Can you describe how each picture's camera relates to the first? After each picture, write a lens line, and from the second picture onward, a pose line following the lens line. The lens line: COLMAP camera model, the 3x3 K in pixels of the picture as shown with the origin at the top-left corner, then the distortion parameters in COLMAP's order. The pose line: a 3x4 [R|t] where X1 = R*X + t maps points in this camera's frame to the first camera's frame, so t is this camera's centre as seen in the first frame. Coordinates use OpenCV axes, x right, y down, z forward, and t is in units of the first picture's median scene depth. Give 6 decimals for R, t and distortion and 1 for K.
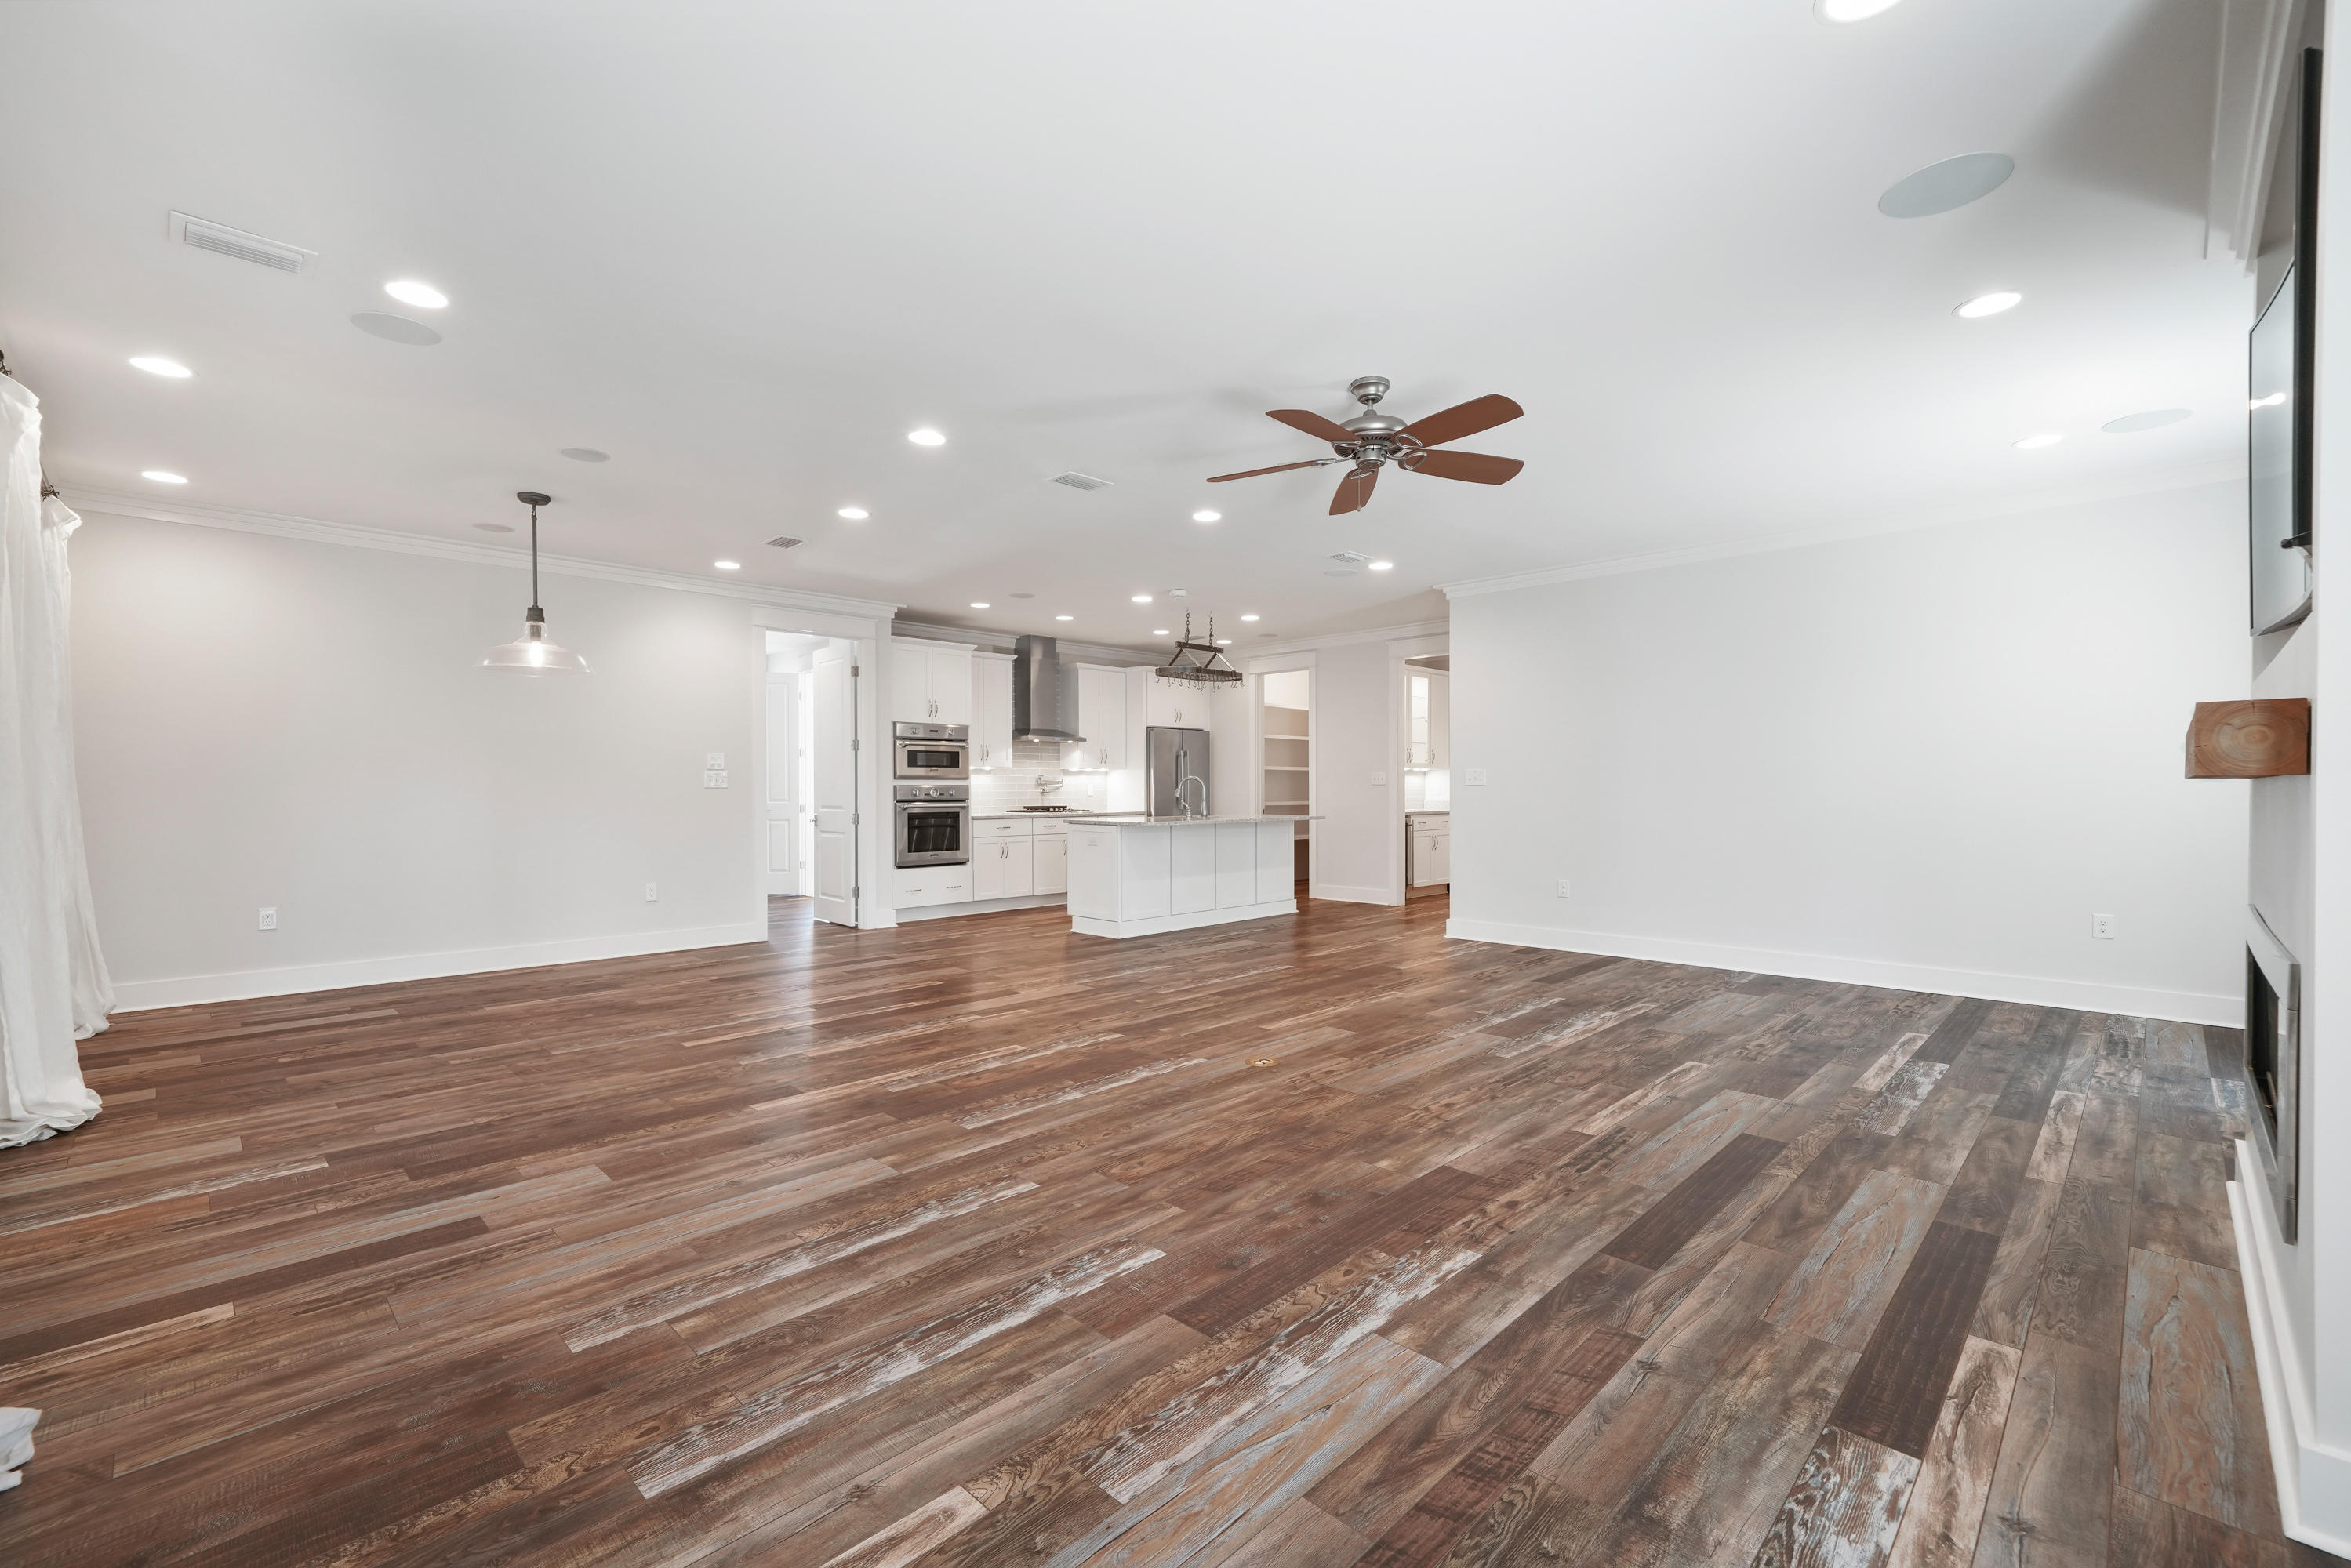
lens RADIAL K [[1006.2, 0, 1175.1], [0, 1006.2, 730.9], [0, 0, 1]] dist [0.002004, 0.000931]
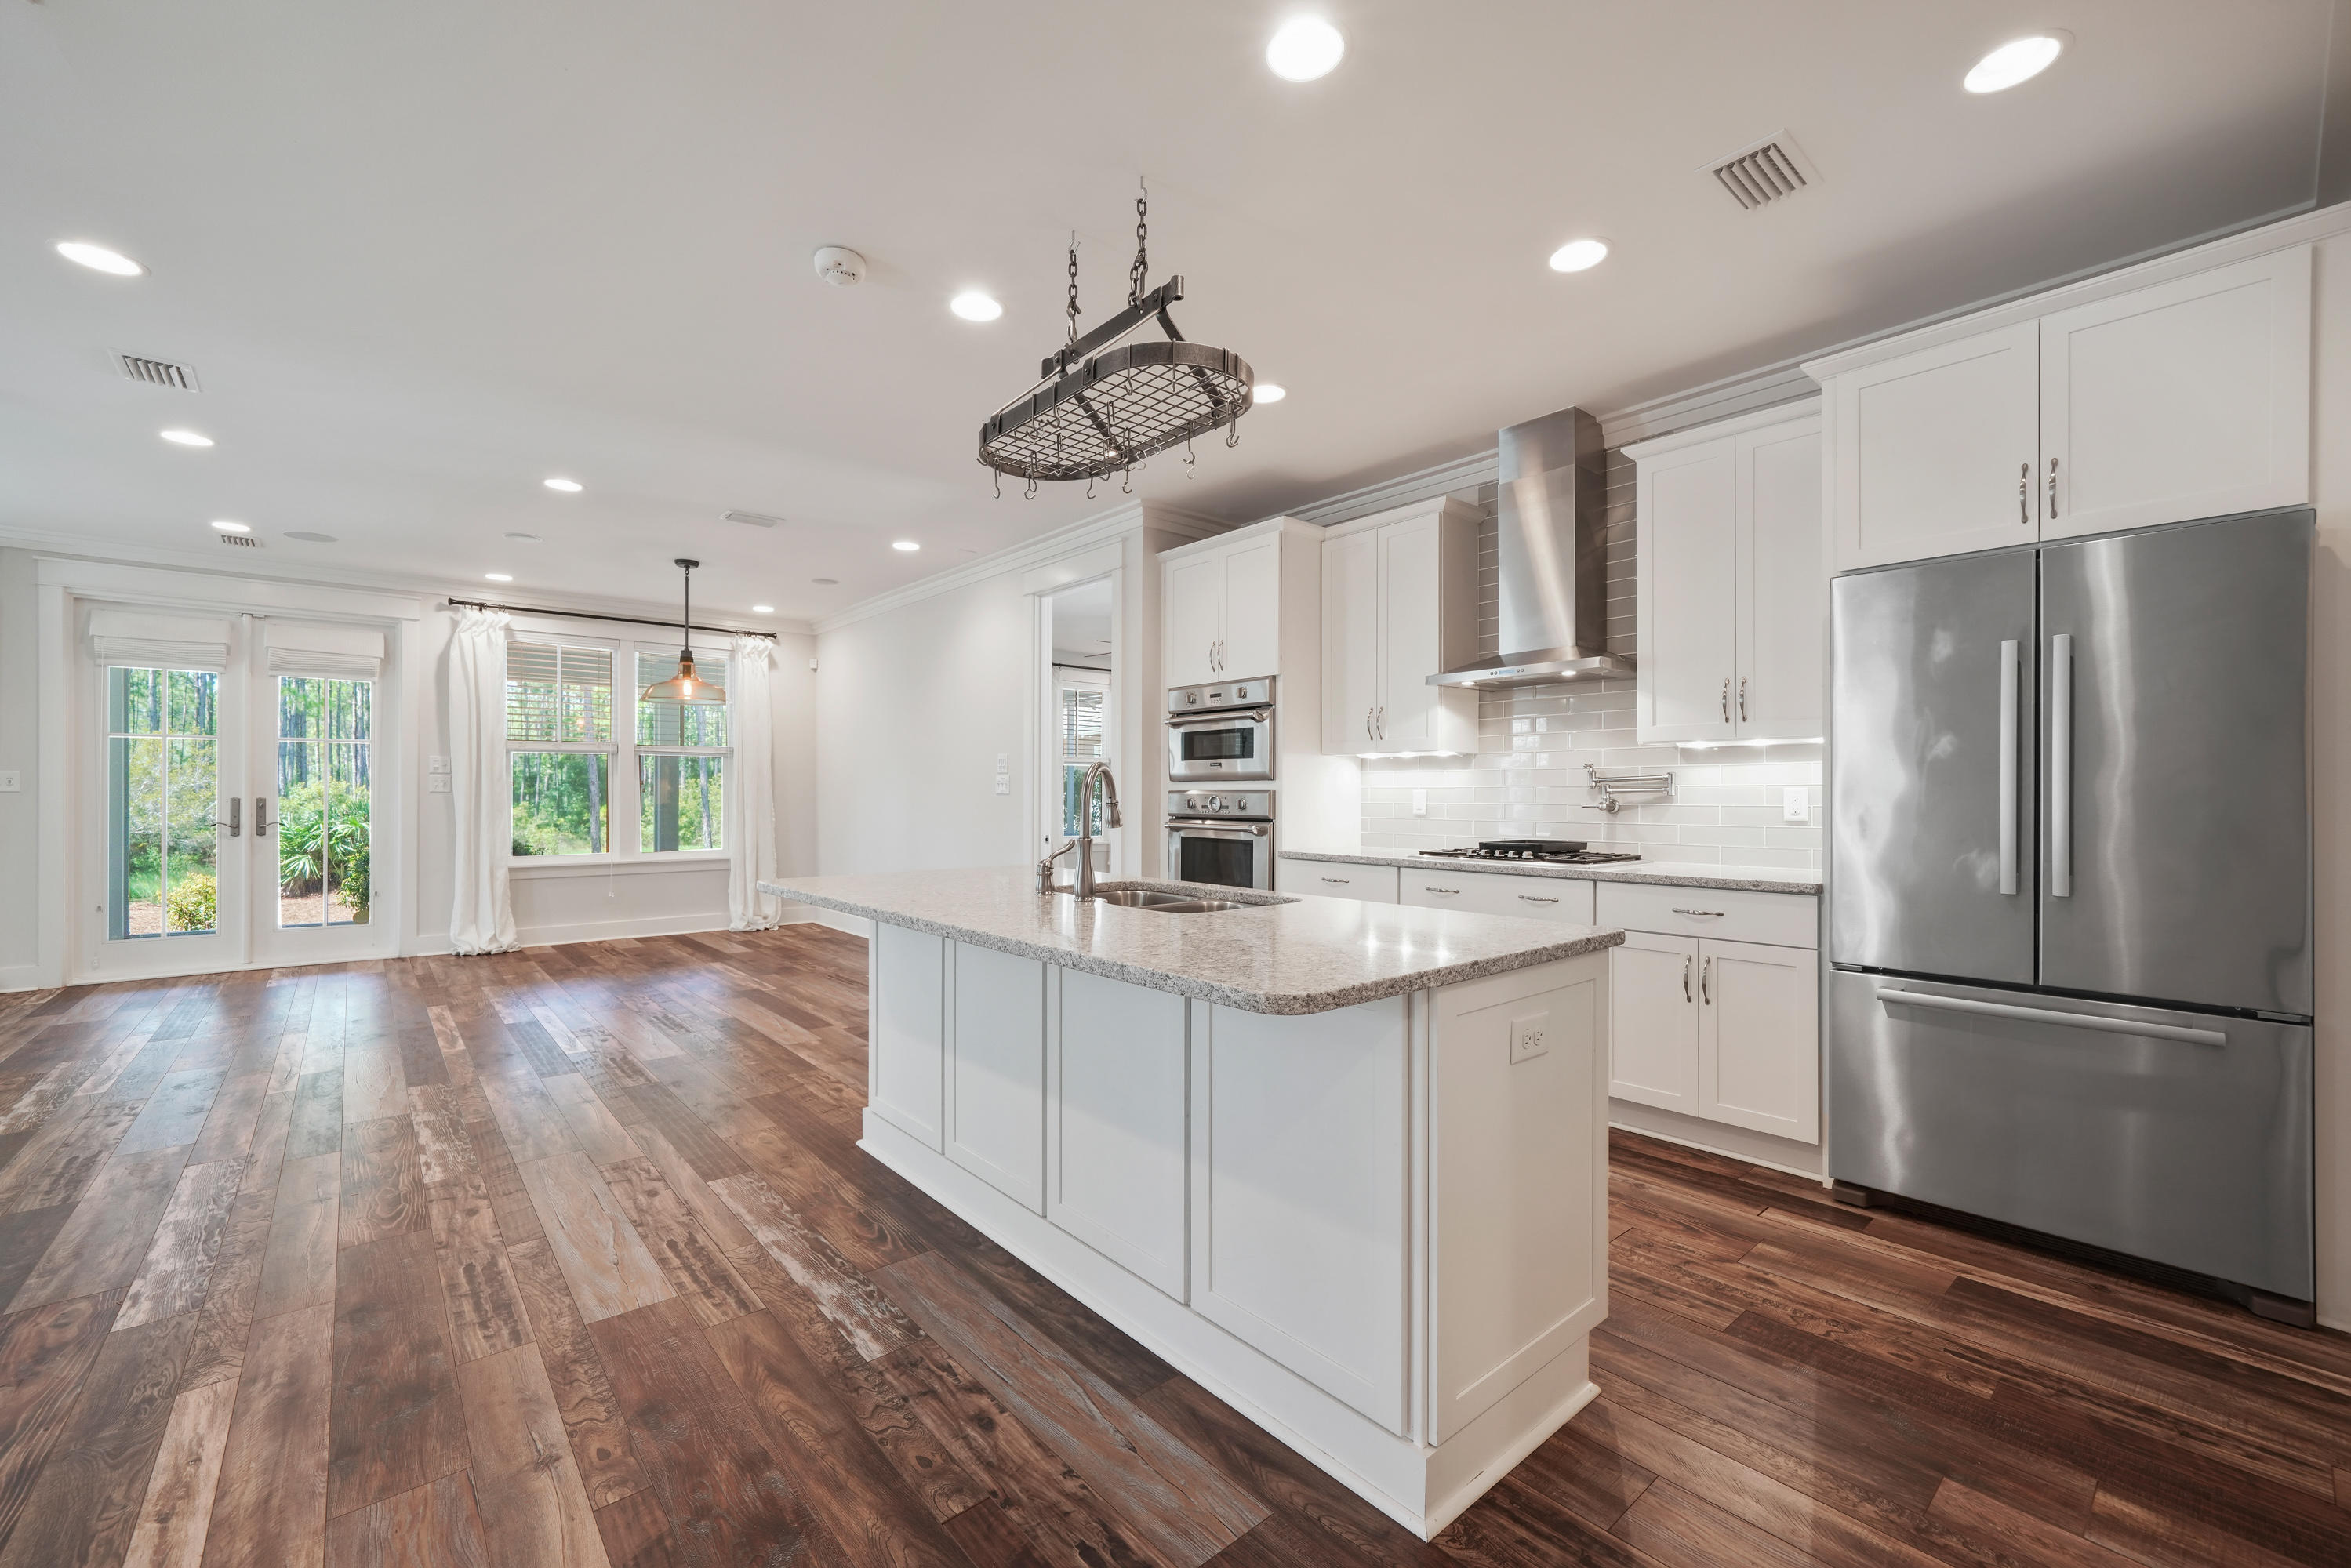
lens RADIAL K [[953.6, 0, 1167.3], [0, 953.6, 794.4], [0, 0, 1]] dist [-0.000654, 0.000405]
pose [[-0.088071, 0.003916, -0.996106, 0.499124], [0.057687, 0.998334, -0.001176, 0.091330], [0.994442, -0.057566, -0.088150, 1.697327]]
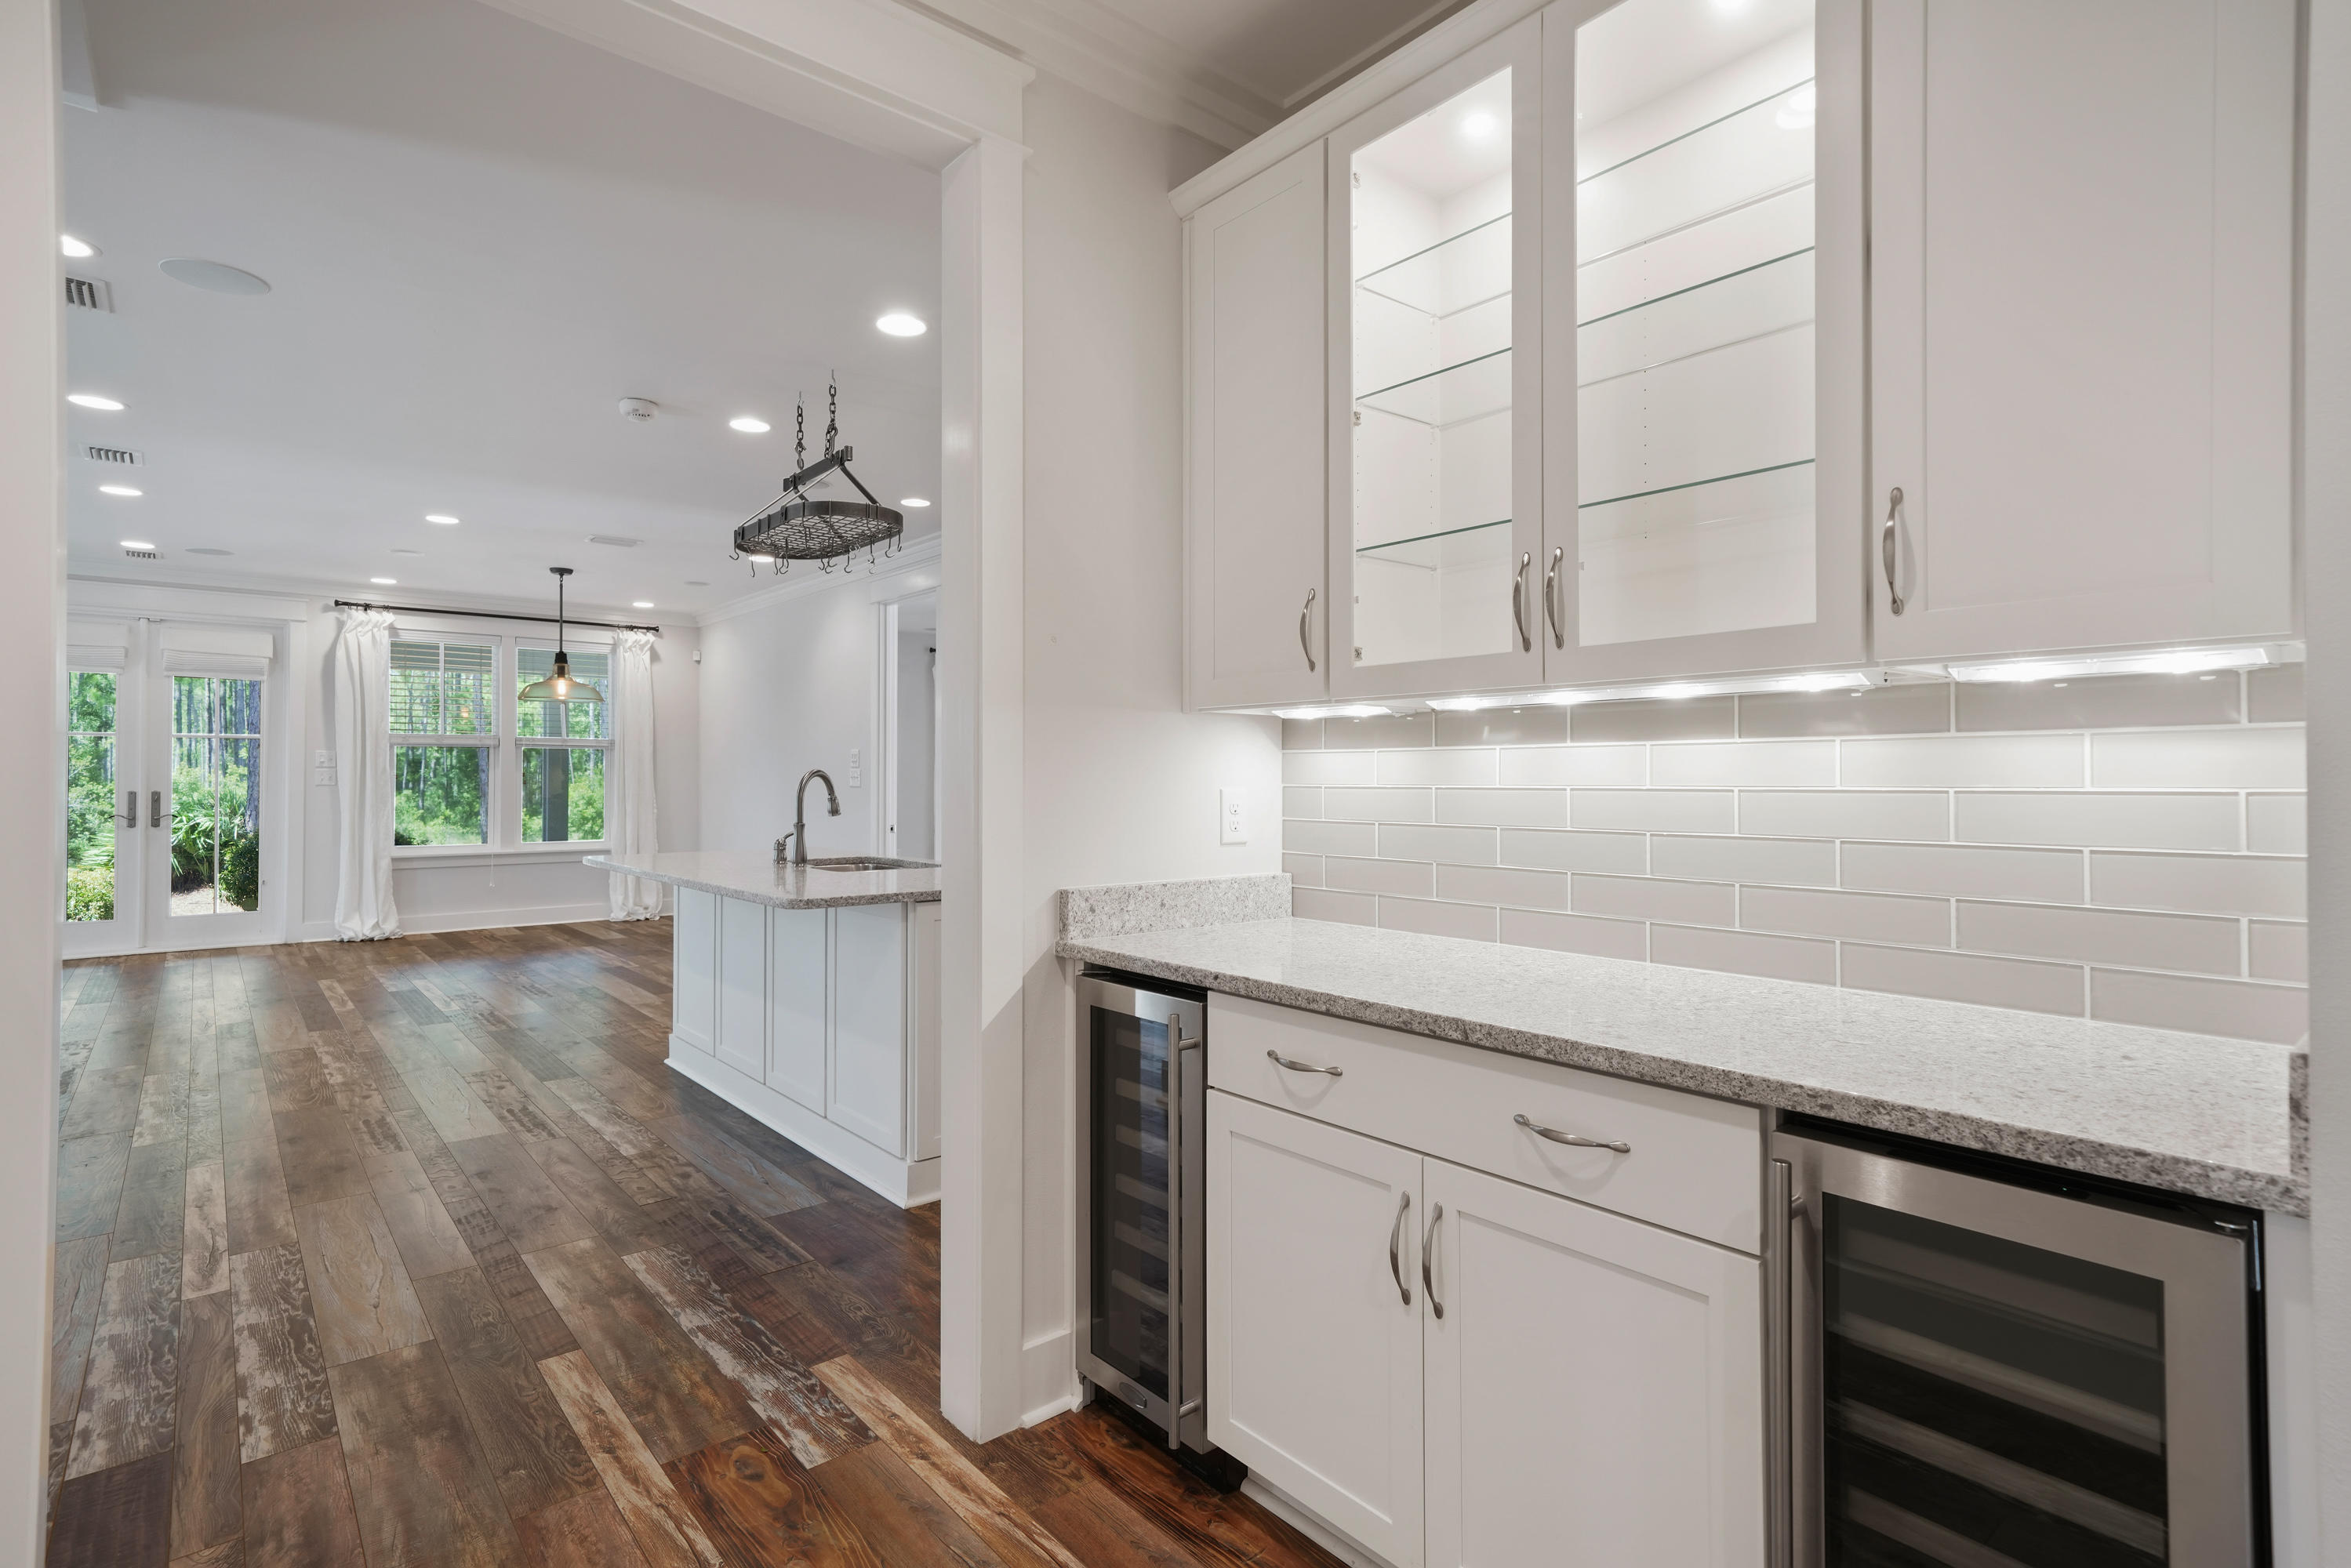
lens RADIAL K [[1143.6, 0, 1170.4], [0, 1143.6, 770.3], [0, 0, 1]] dist [0.015755, 0.000385]
pose [[-0.096014, -0.004704, -0.995369, 0.809538], [0.058944, 0.998207, -0.010403, 0.096350], [0.993633, -0.059670, -0.095565, 1.948876]]
